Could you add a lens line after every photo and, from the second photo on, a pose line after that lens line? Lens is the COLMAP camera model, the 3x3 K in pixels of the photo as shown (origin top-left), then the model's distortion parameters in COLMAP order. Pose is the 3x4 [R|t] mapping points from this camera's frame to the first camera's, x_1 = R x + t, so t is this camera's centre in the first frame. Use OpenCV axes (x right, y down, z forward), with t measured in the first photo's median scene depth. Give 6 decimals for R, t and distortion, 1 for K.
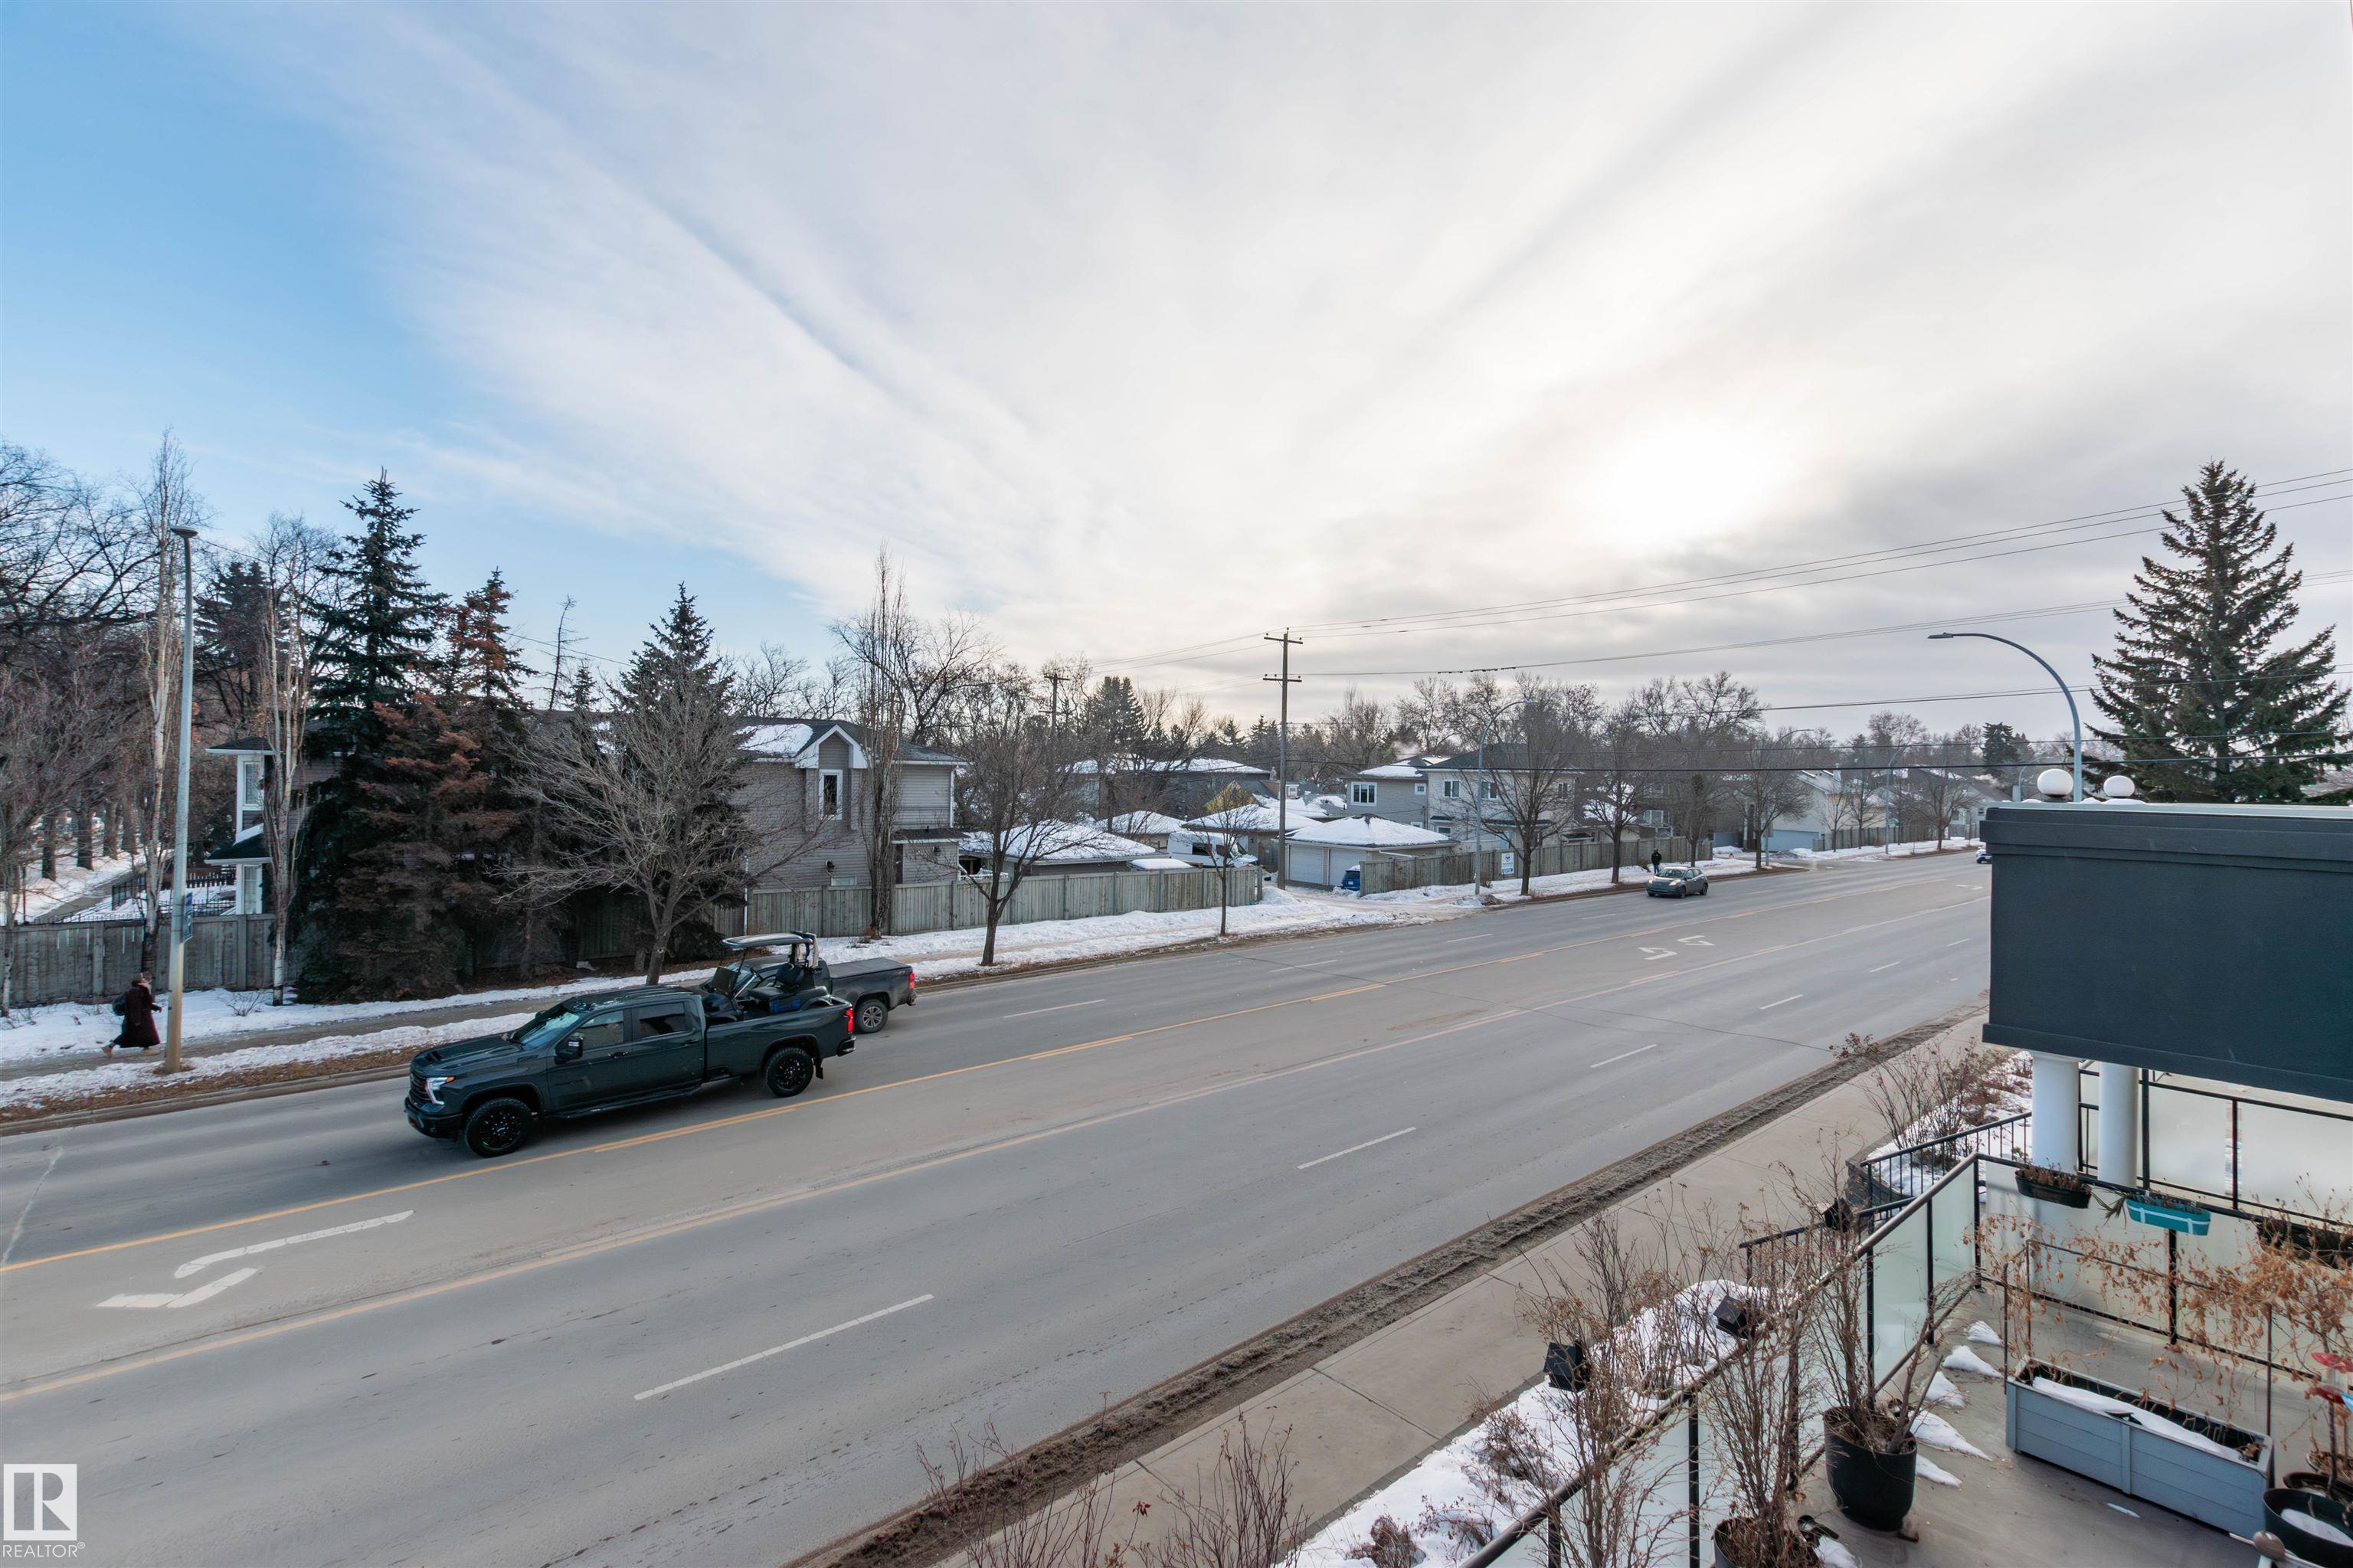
lens RADIAL K [[1041.4, 0, 1187.6], [0, 1041.4, 772.2], [0, 0, 1]] dist [0.005740, -0.002924]
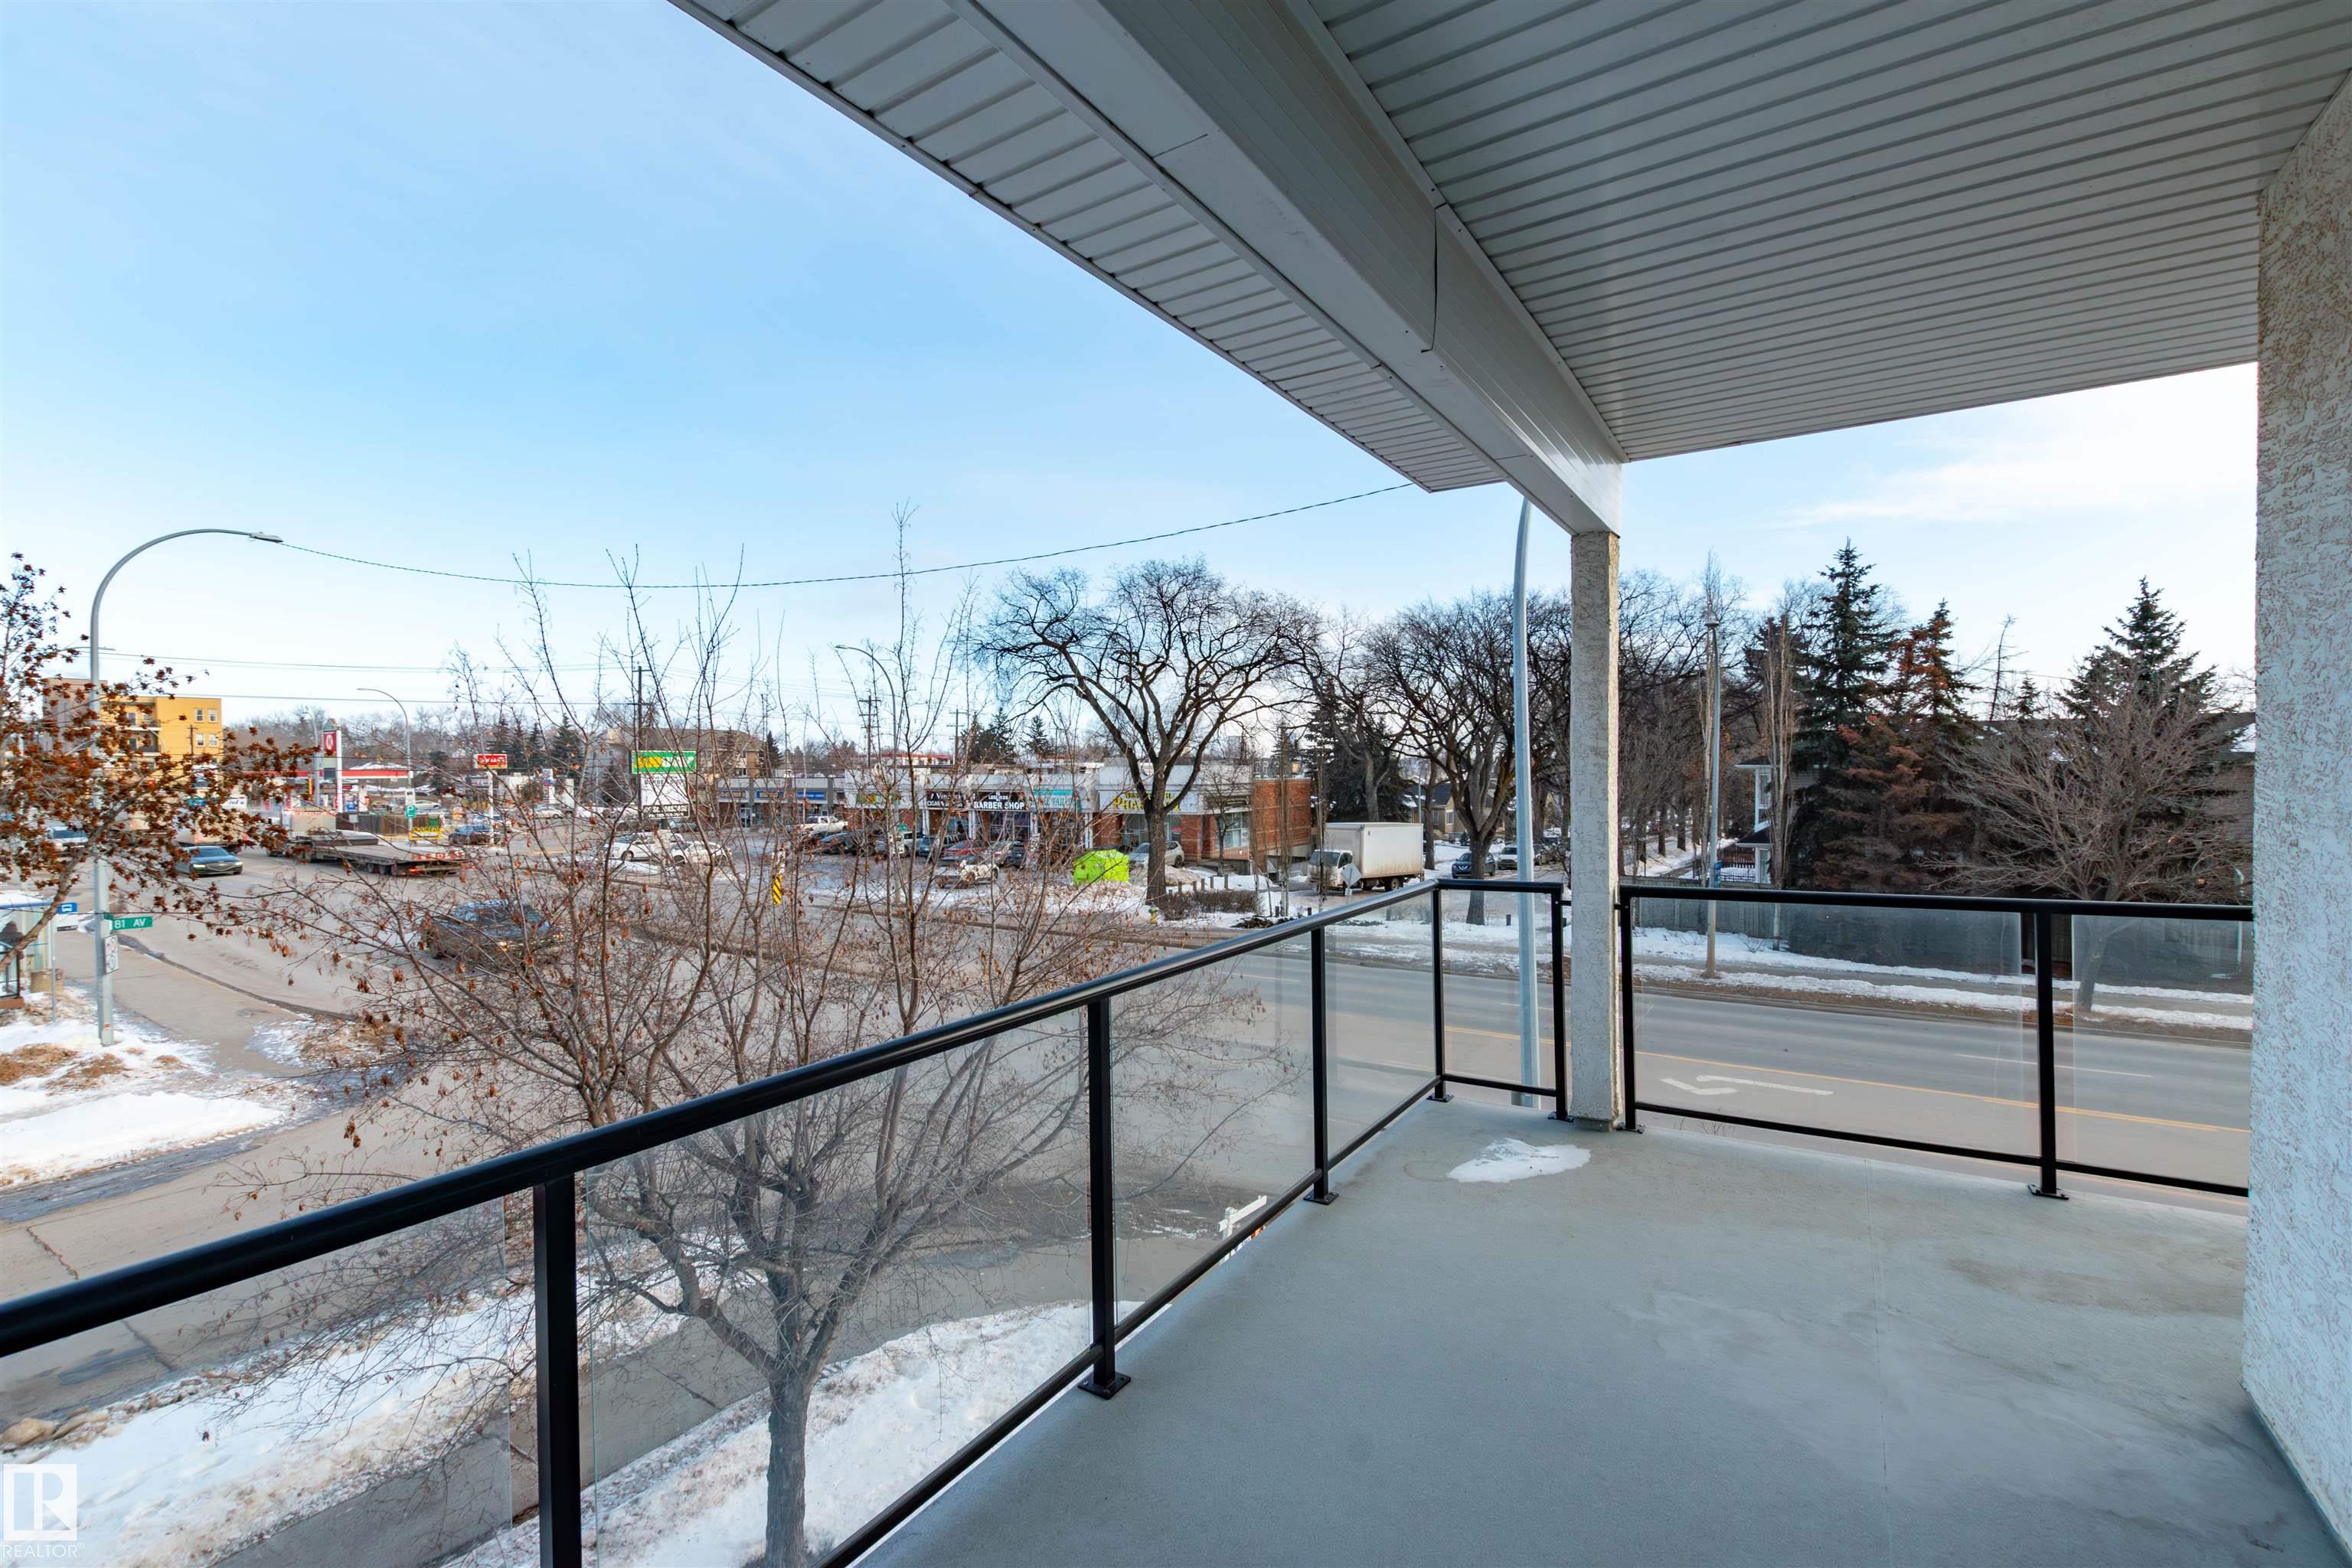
lens RADIAL K [[1040.9, 0, 1191.7], [0, 1040.9, 784.3], [0, 0, 1]] dist [0.005740, -0.002924]
pose [[0.305181, -0.005293, -0.952280, 0.179627], [0.008238, 0.999962, -0.002918, 0.001704], [0.952259, -0.006954, 0.305213, -0.133542]]
